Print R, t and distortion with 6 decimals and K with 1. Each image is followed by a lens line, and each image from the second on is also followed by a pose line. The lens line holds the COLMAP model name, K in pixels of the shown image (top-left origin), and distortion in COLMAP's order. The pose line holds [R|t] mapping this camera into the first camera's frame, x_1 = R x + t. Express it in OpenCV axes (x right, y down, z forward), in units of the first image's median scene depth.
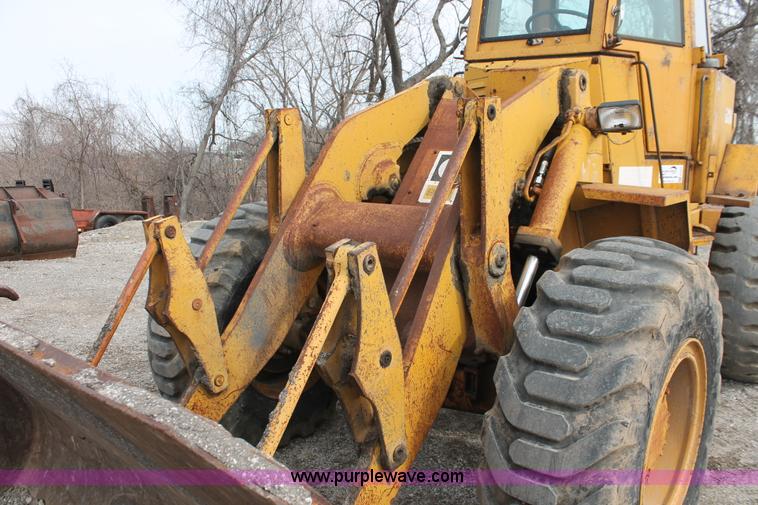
lens RADIAL K [[640.2, 0, 378.9], [0, 640.2, 258.7], [0, 0, 1]] dist [-0.133404, 0.073402]
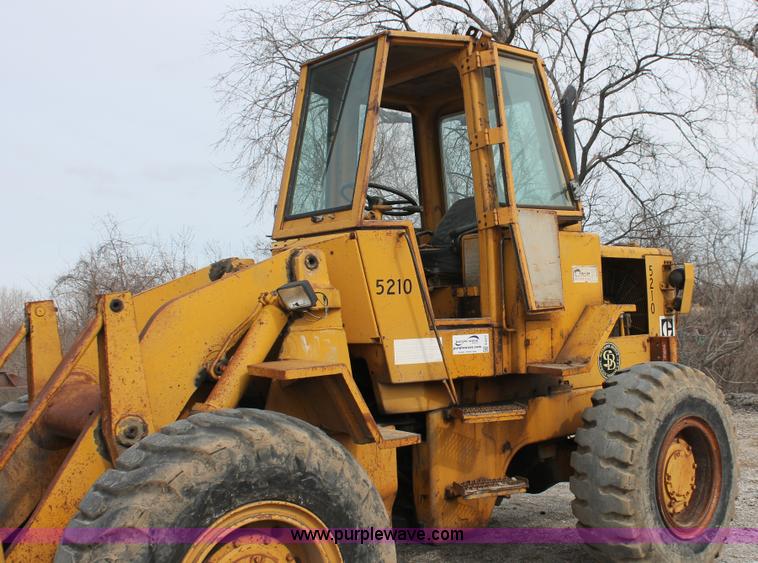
lens RADIAL K [[888.8, 0, 457.0], [0, 888.8, 274.4], [0, 0, 1]] dist [-0.092516, 0.000000]
pose [[0.990297, -0.046458, -0.130974, 0.698863], [0.017758, 0.977044, -0.212298, 0.049375], [0.137830, 0.207912, 0.968388, -0.349237]]
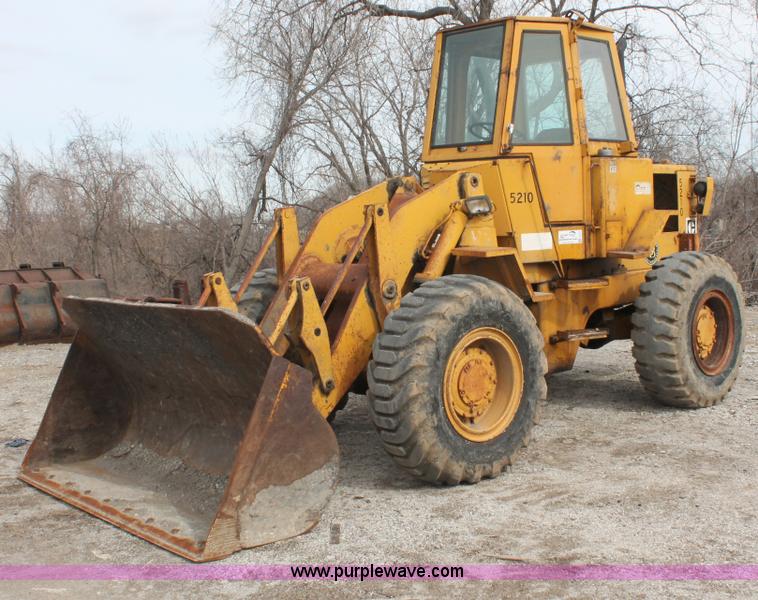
lens RADIAL K [[1022.8, 0, 384.2], [0, 1022.8, 281.0], [0, 0, 1]] dist [-0.114894, 0.000000]
pose [[0.989294, -0.028794, -0.143065, 0.425696], [0.014606, 0.994956, -0.099246, 0.193911], [0.145201, 0.096094, 0.984725, -1.379999]]
